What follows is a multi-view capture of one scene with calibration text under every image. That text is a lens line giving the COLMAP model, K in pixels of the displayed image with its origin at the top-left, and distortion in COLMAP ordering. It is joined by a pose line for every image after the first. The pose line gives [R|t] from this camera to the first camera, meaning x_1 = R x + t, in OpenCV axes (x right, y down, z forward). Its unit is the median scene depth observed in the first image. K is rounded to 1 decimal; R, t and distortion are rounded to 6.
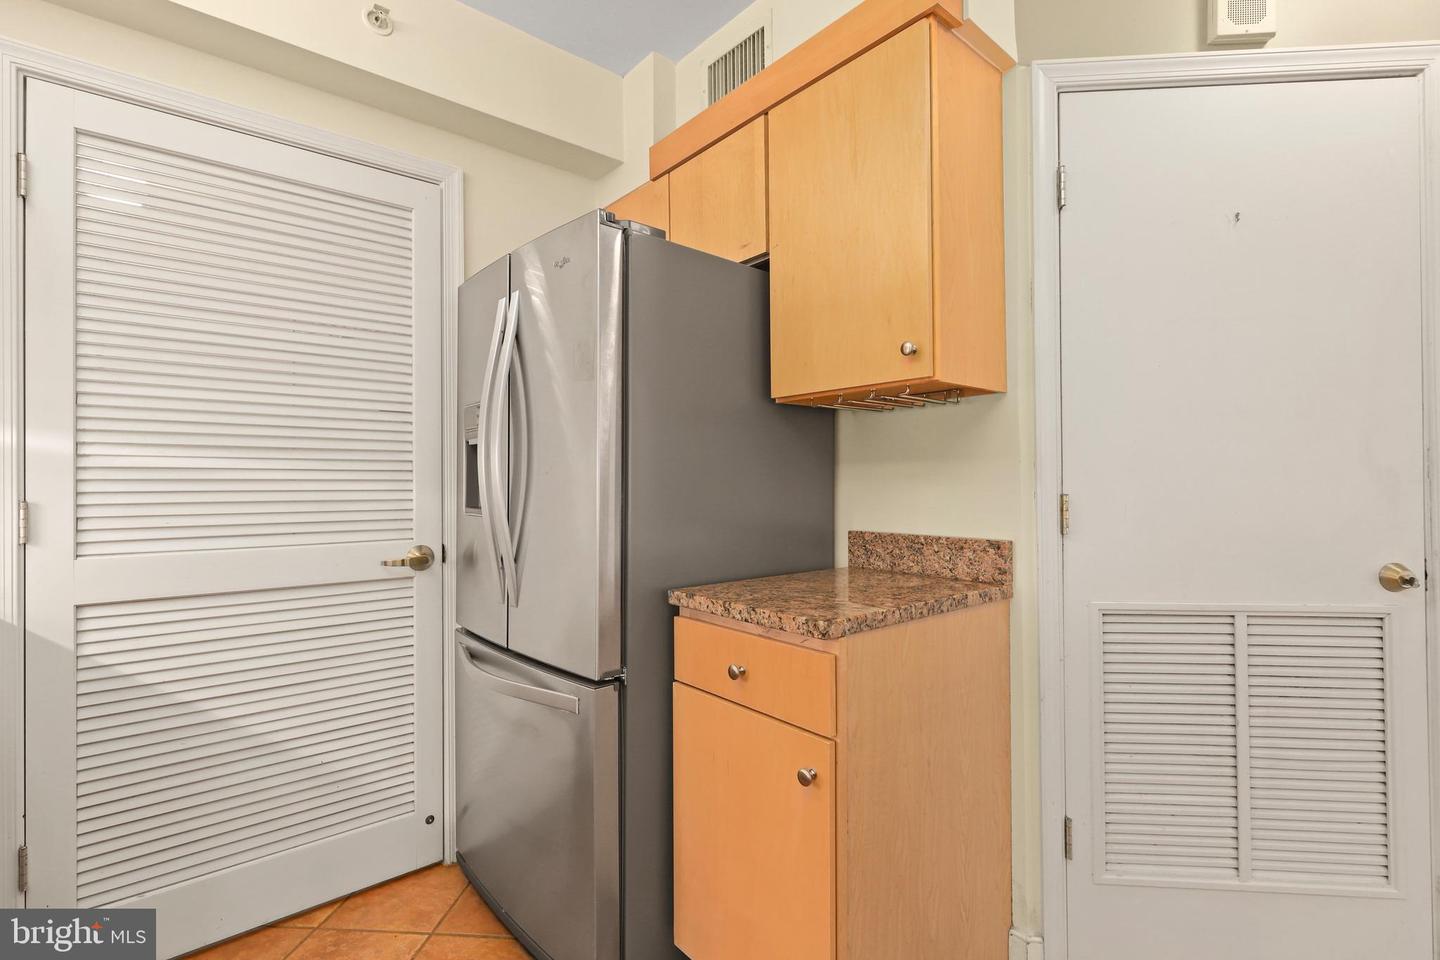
lens RADIAL K [[654.0, 0, 729.8], [0, 654.0, 473.0], [0, 0, 1]] dist [0.001214, 0.000105]
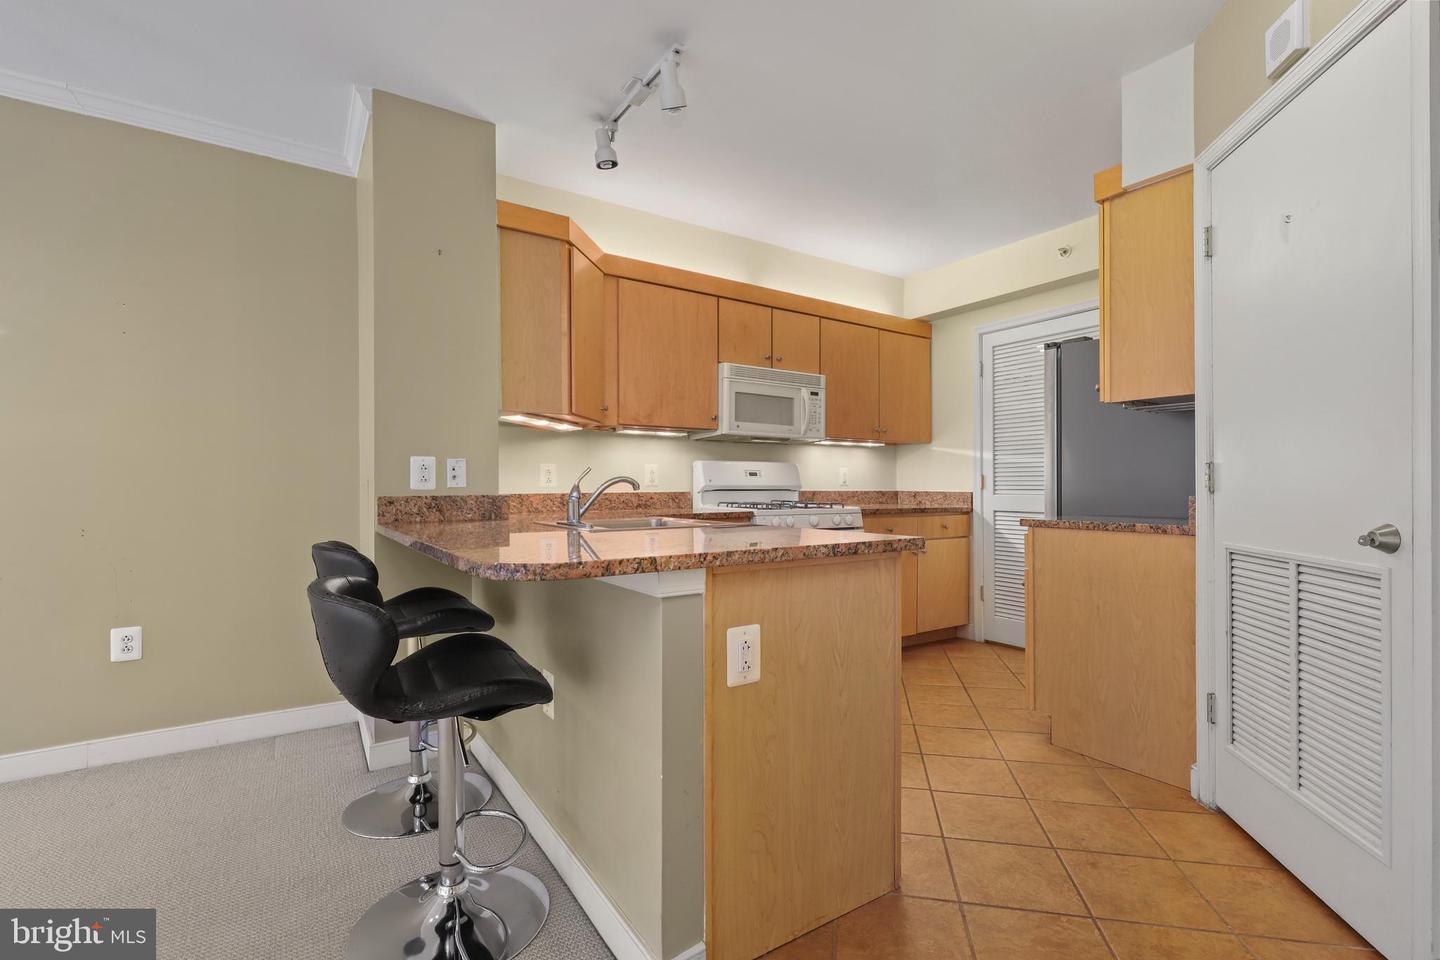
lens RADIAL K [[654.0, 0, 721.8], [0, 654.0, 488.6], [0, 0, 1]] dist [0.001214, 0.000105]
pose [[-0.114129, 0.011030, -0.993405, 2.012323], [0.022844, 0.999703, 0.008476, 0.051321], [0.993203, -0.021726, -0.114347, 0.130414]]
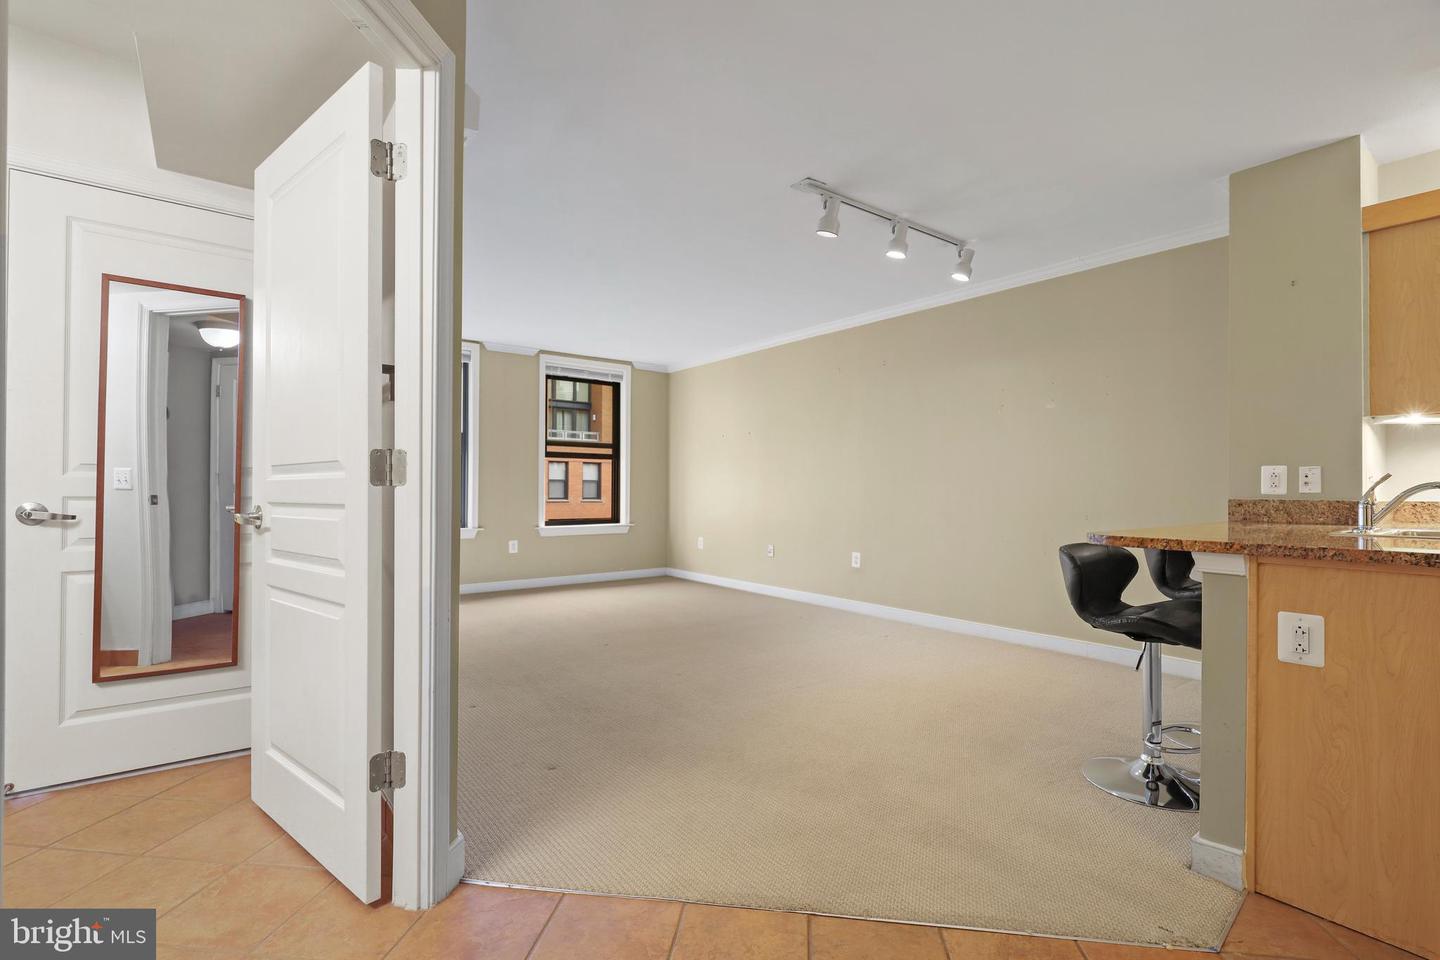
lens RADIAL K [[654.0, 0, 730.9], [0, 654.0, 489.6], [0, 0, 1]] dist [0.001214, 0.000105]
pose [[-0.999506, 0.000966, 0.031426, 1.981484], [0.000346, 0.999806, -0.019705, 0.074459], [-0.031439, -0.019684, -0.999312, 1.169765]]
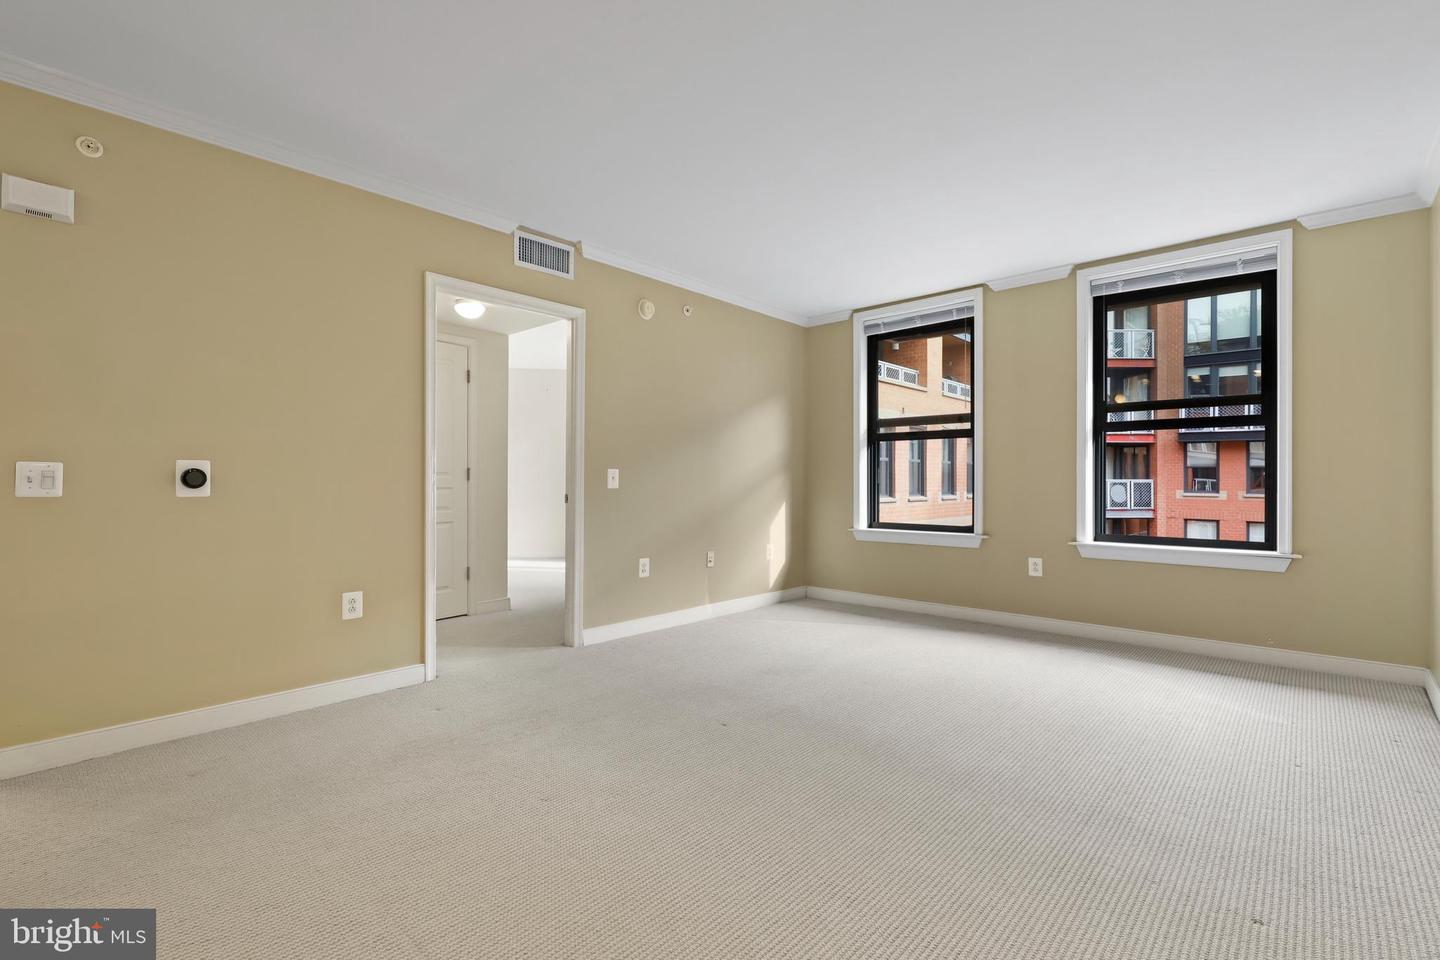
lens RADIAL K [[654.0, 0, 709.3], [0, 654.0, 482.7], [0, 0, 1]] dist [0.001214, 0.000105]
pose [[-0.122151, 0.000677, 0.992511, 0.758900], [-0.018059, 0.999833, -0.002904, 0.017123], [-0.992347, -0.018279, -0.122119, -1.380460]]
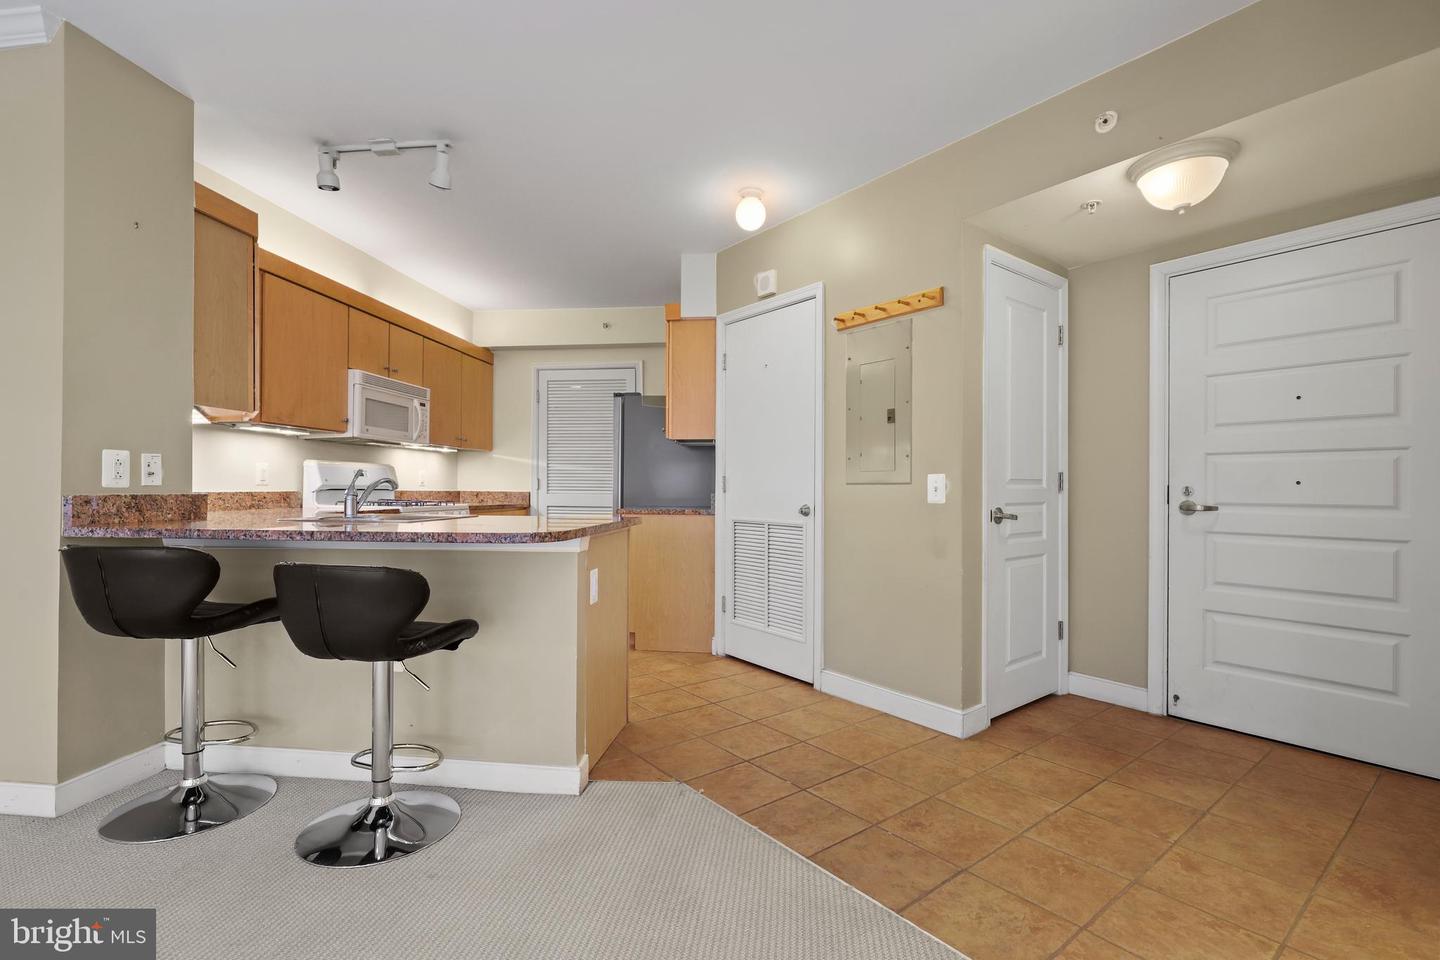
lens RADIAL K [[654.0, 0, 727.6], [0, 654.0, 486.7], [0, 0, 1]] dist [0.001214, 0.000105]
pose [[0.681031, 0.009897, -0.732187, 2.485805], [0.003695, 0.999849, 0.016952, 0.028598], [0.732245, -0.014250, 0.680892, -0.818455]]
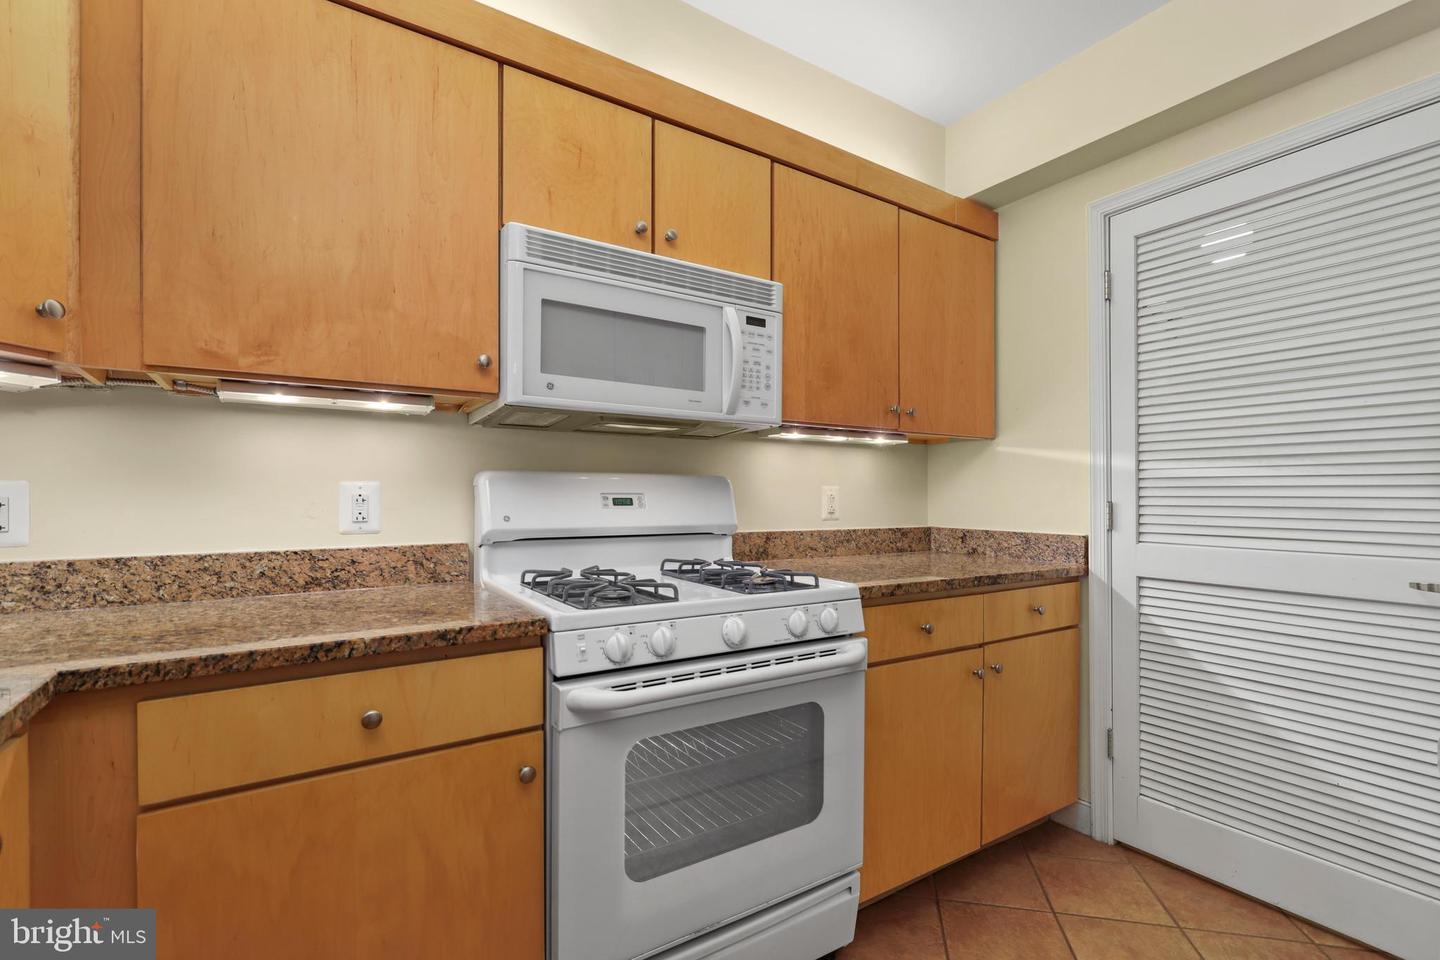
lens RADIAL K [[654.0, 0, 718.6], [0, 654.0, 496.6], [0, 0, 1]] dist [0.001214, 0.000105]
pose [[-0.129530, 0.009442, -0.991530, 0.506739], [0.019500, 0.999786, 0.006973, 0.002931], [0.991384, -0.018432, -0.129687, 0.288972]]
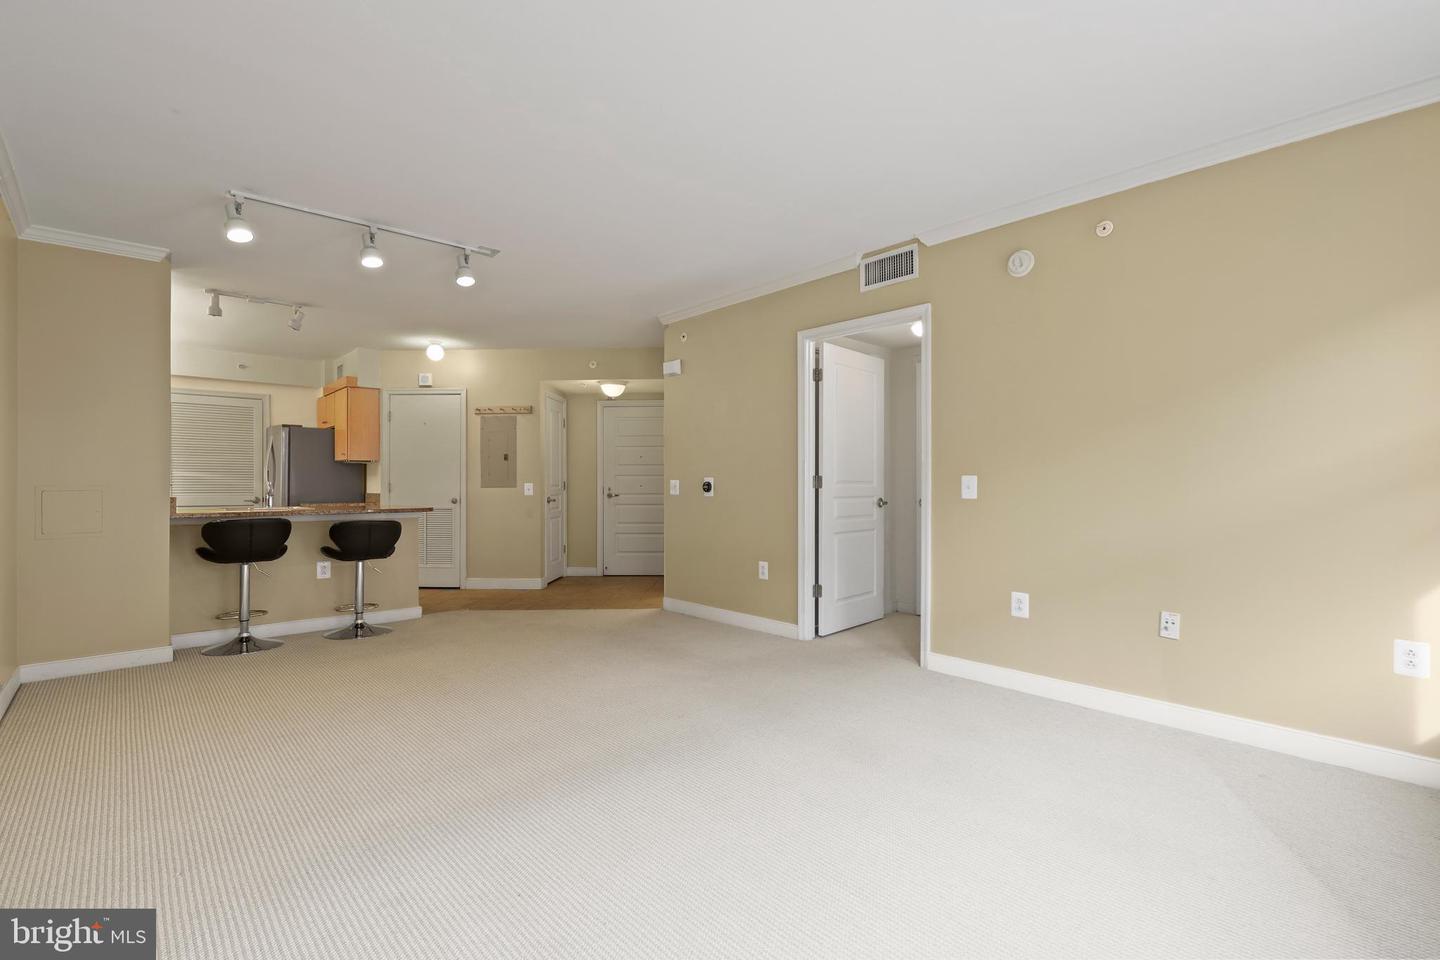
lens RADIAL K [[654.0, 0, 715.3], [0, 654.0, 483.1], [0, 0, 1]] dist [0.001214, 0.000105]
pose [[0.999367, 0.004818, 0.035255, 2.644652], [-0.005307, 0.999890, 0.013818, -0.044370], [-0.035185, -0.013996, 0.999283, -3.694220]]
